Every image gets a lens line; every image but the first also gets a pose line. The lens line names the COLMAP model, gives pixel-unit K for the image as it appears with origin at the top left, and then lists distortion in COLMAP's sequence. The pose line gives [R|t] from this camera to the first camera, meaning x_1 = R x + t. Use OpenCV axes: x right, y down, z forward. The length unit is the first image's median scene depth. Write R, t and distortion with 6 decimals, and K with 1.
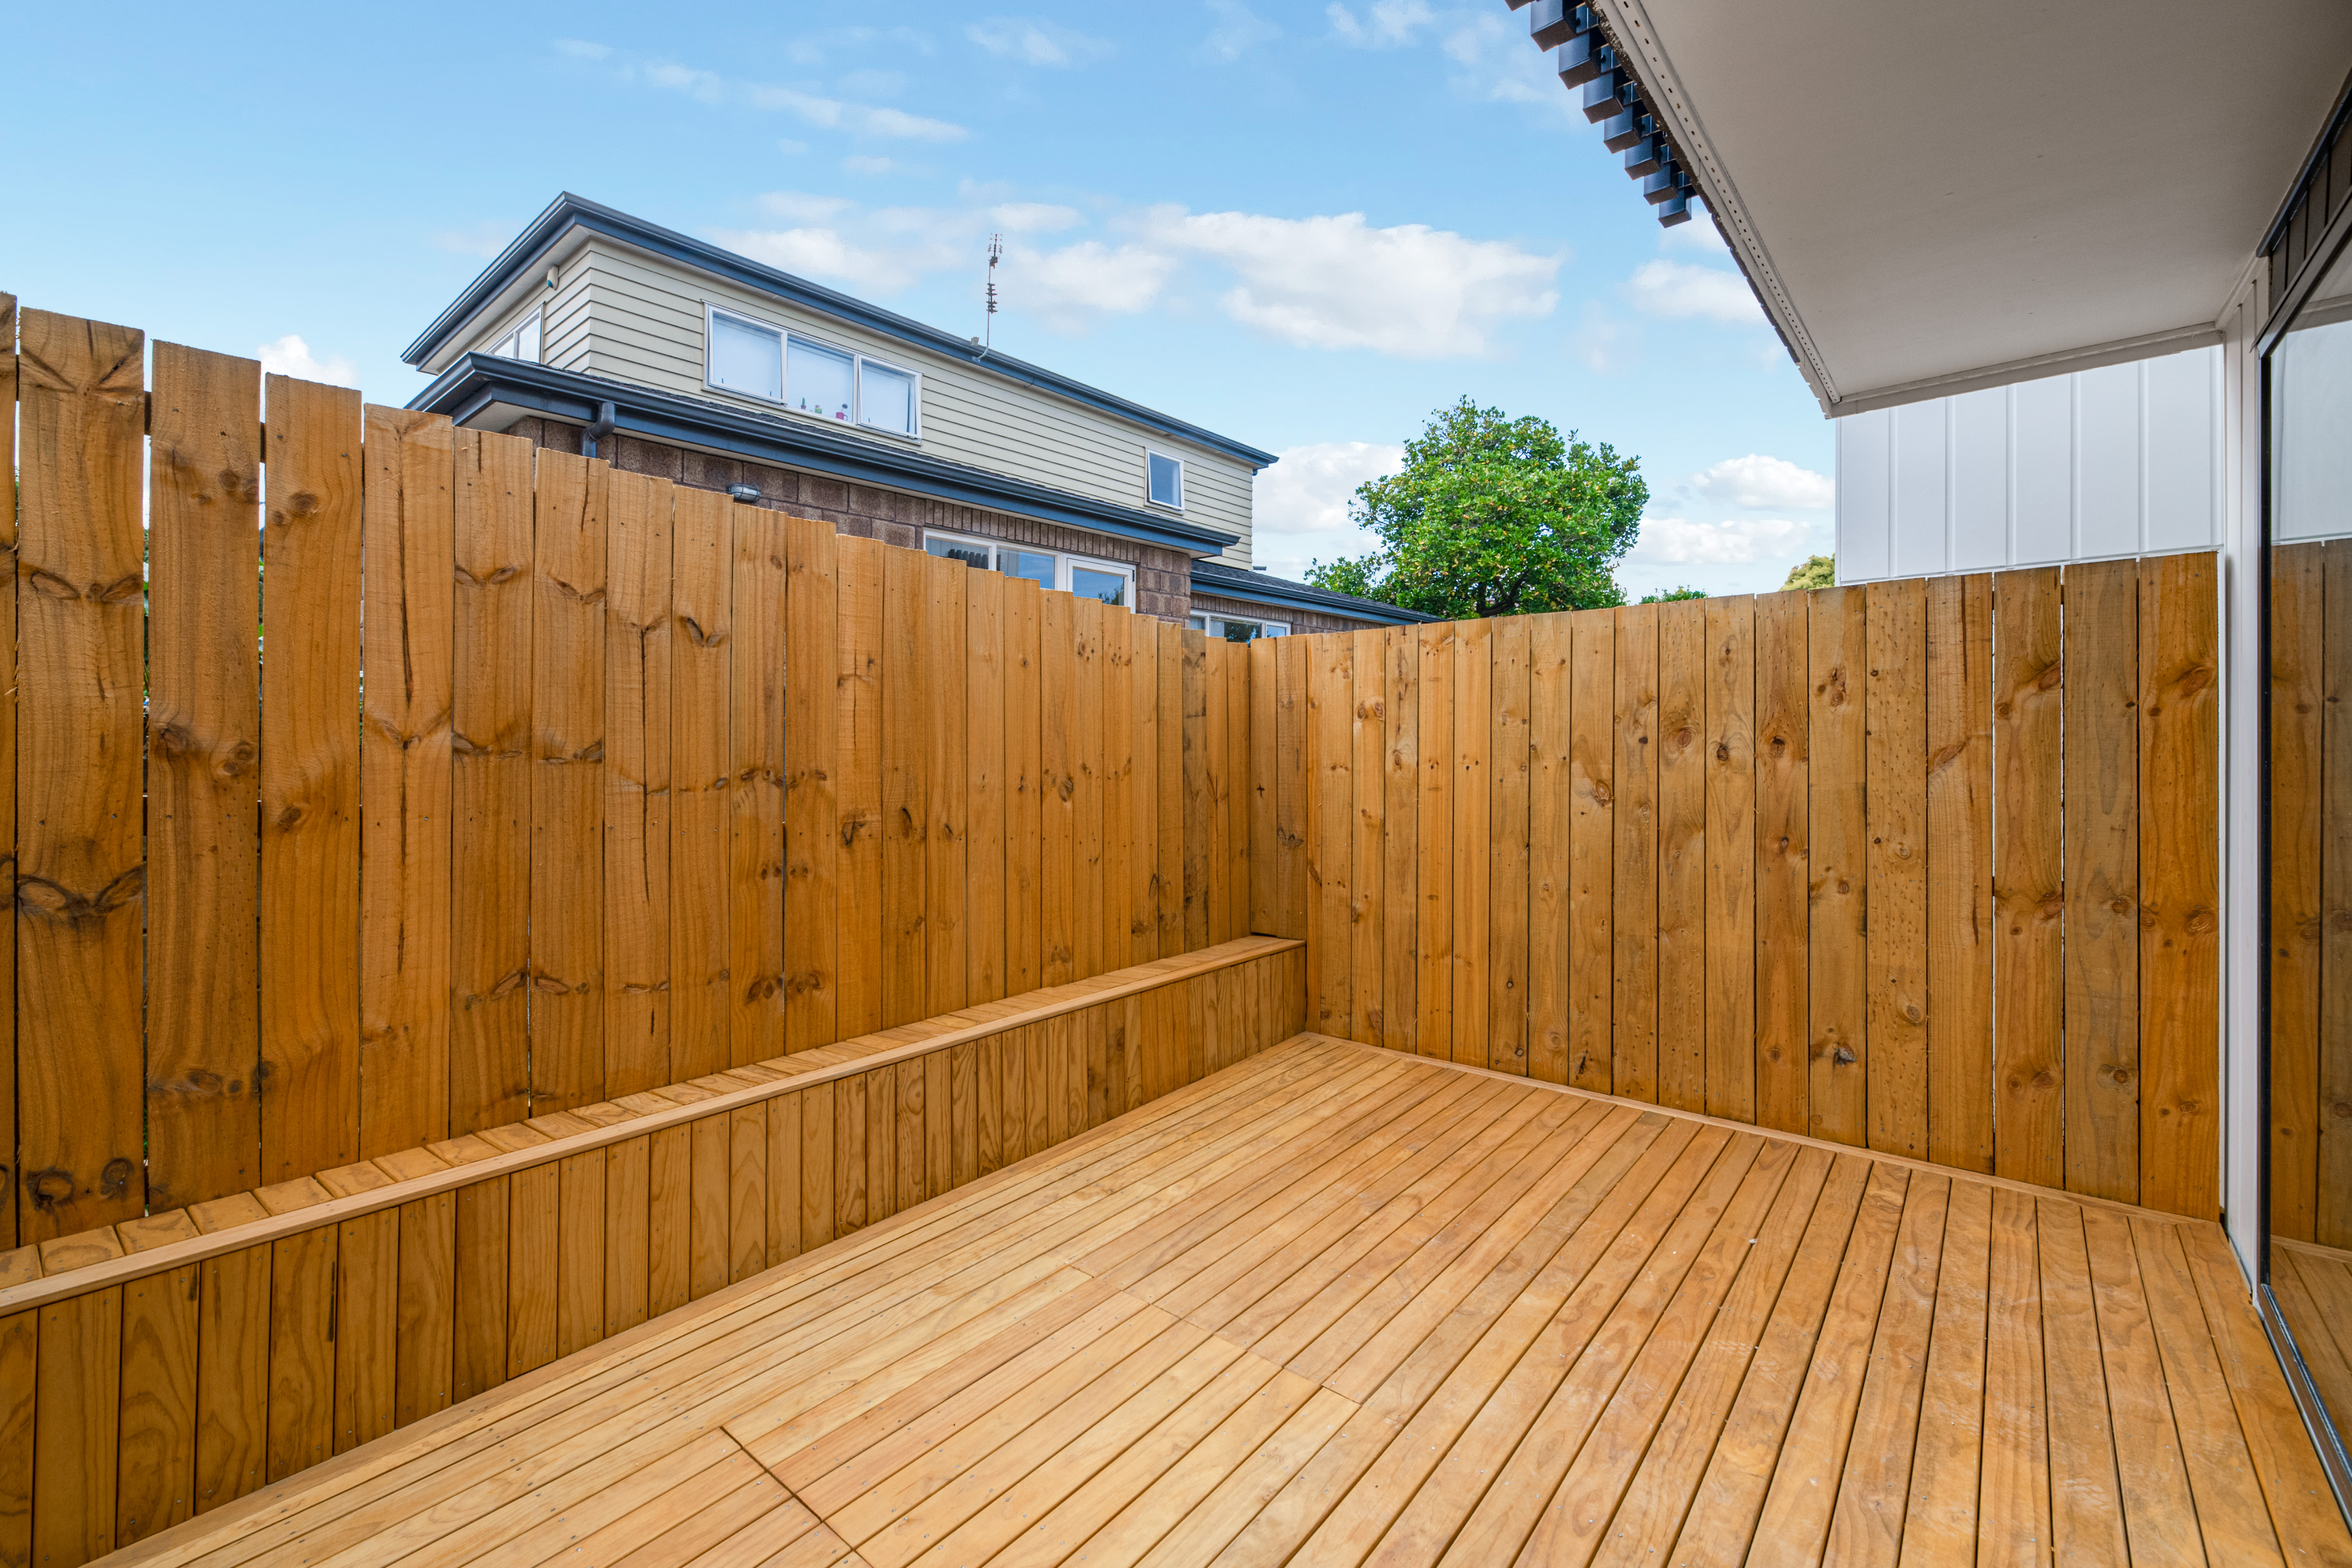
lens RADIAL K [[1007.9, 0, 1180.5], [0, 1007.9, 744.5], [0, 0, 1]] dist [-0.000640, -0.014287]
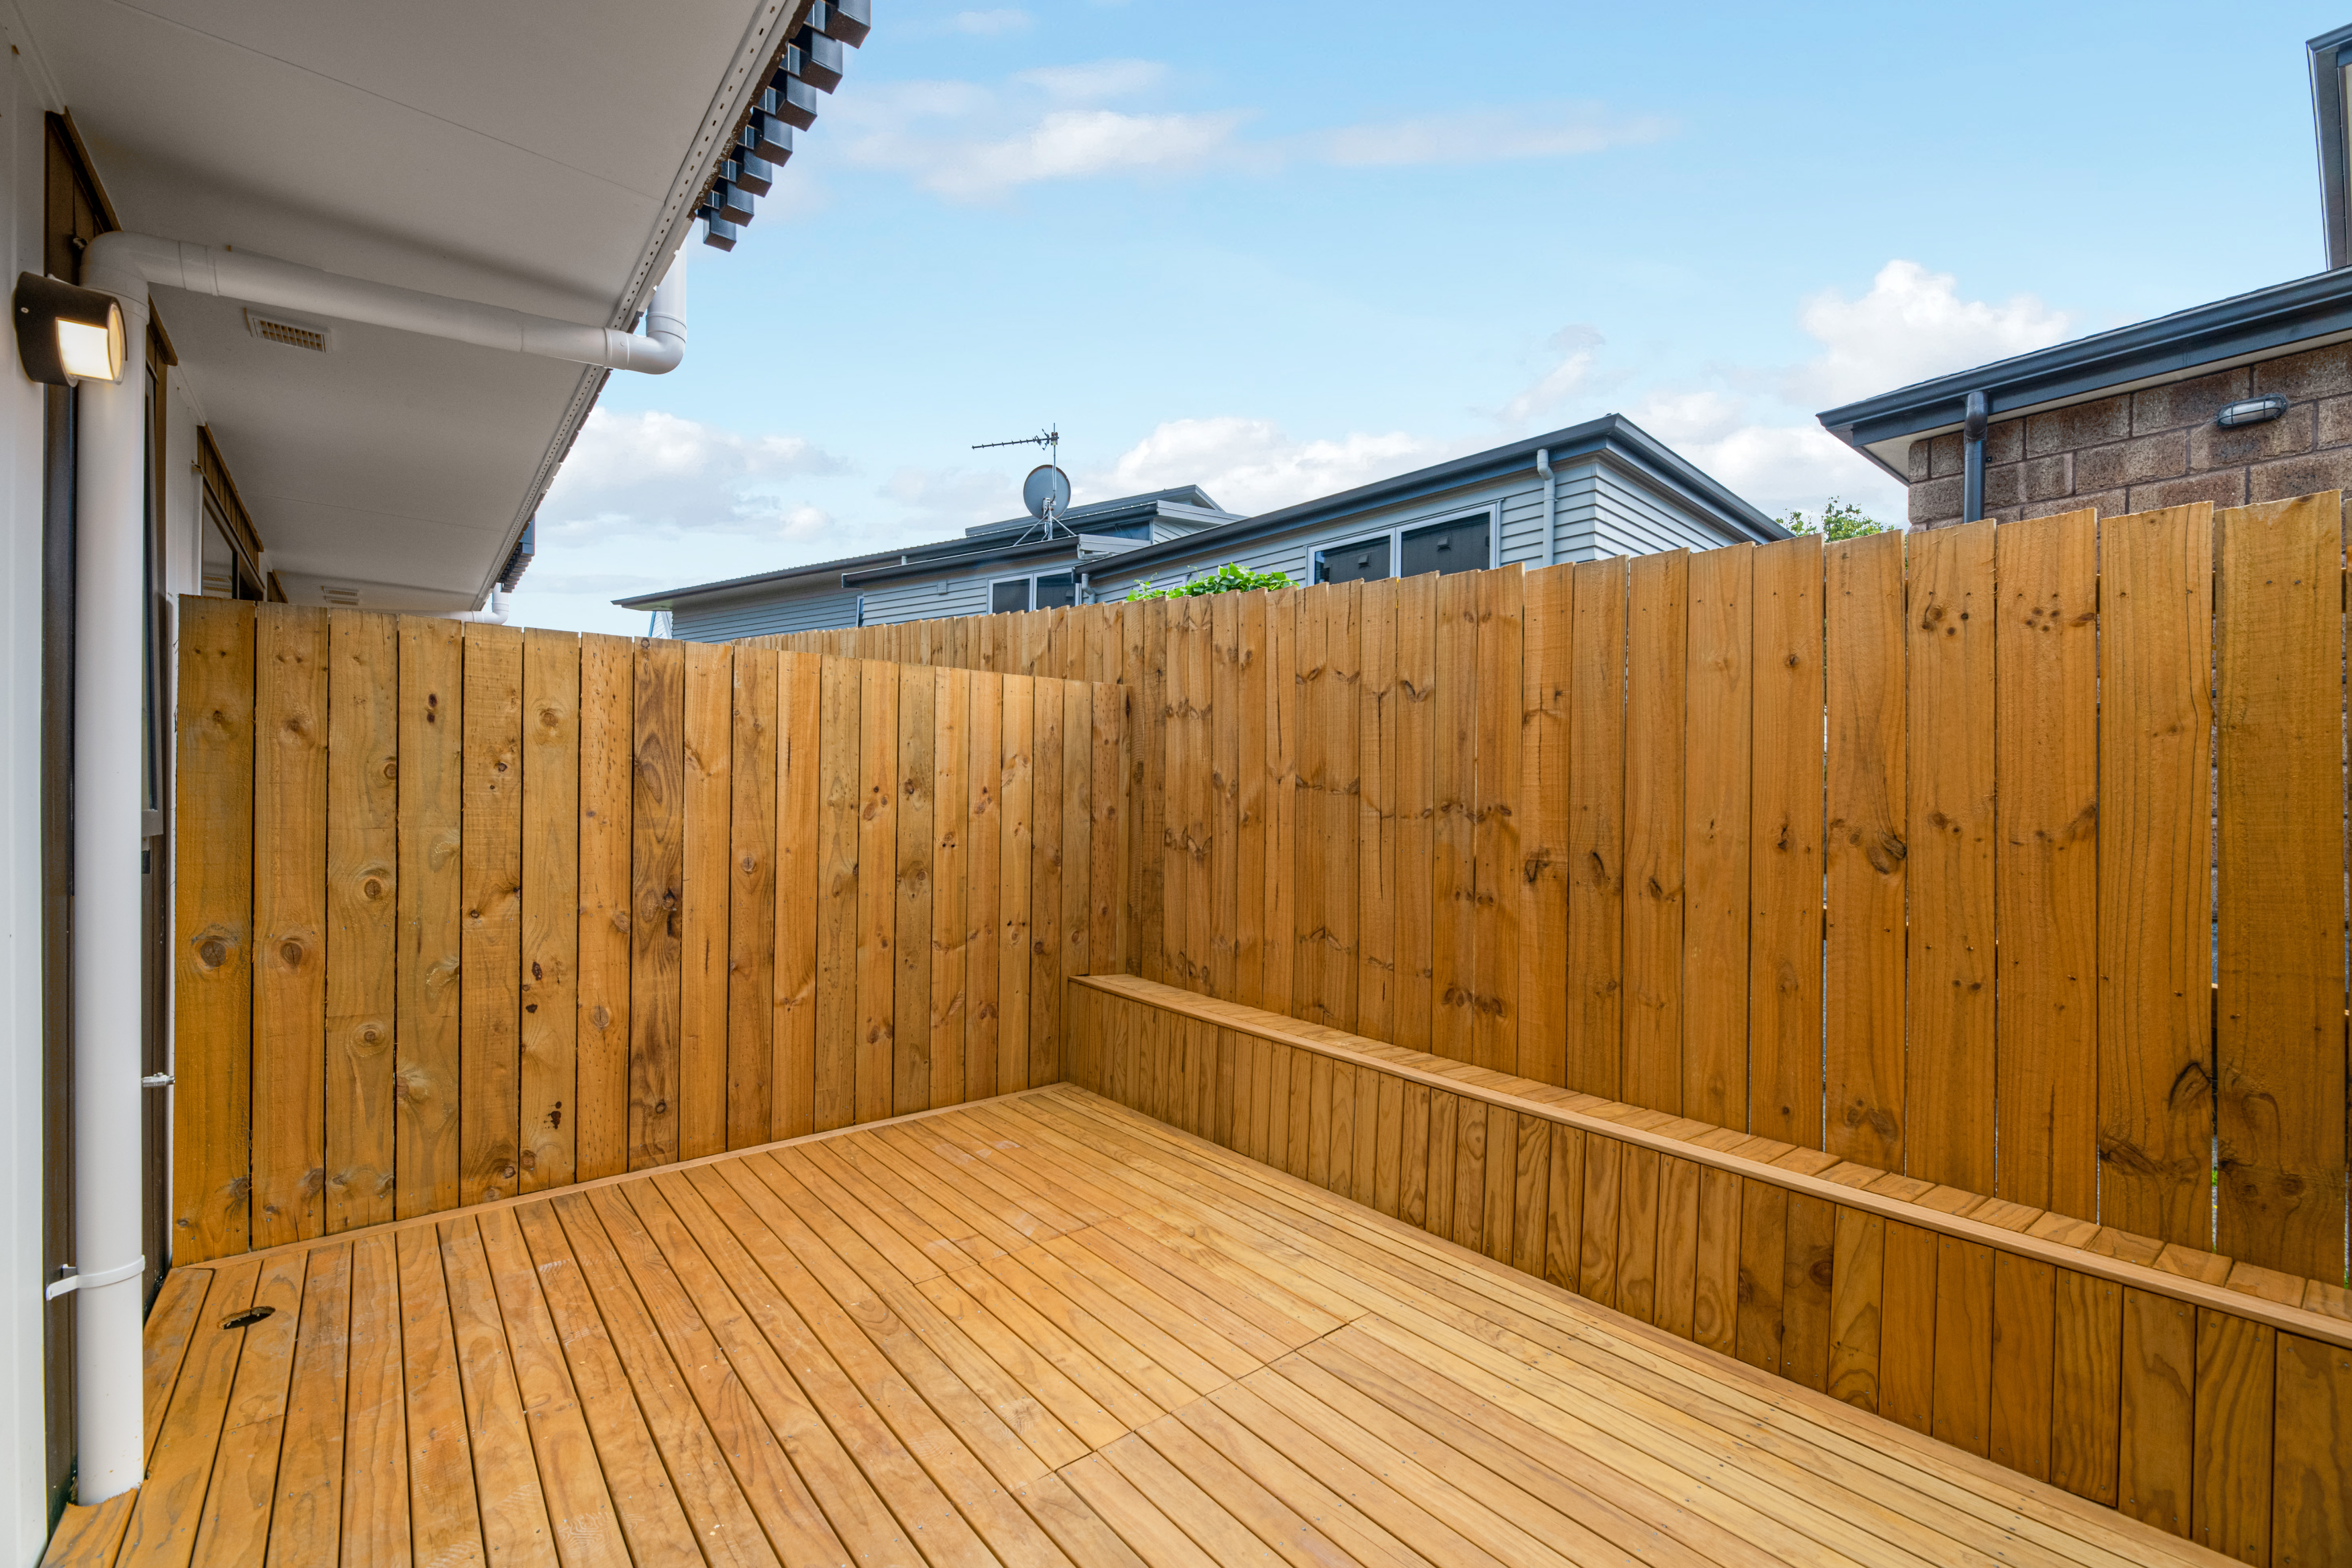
lens RADIAL K [[969.2, 0, 1128.3], [0, 969.2, 792.7], [0, 0, 1]] dist [0.003107, -0.005532]
pose [[-0.222793, 0.001271, -0.974865, 0.704539], [-0.010613, 0.999937, 0.003729, 0.012302], [0.974808, 0.011177, -0.222766, 0.848373]]
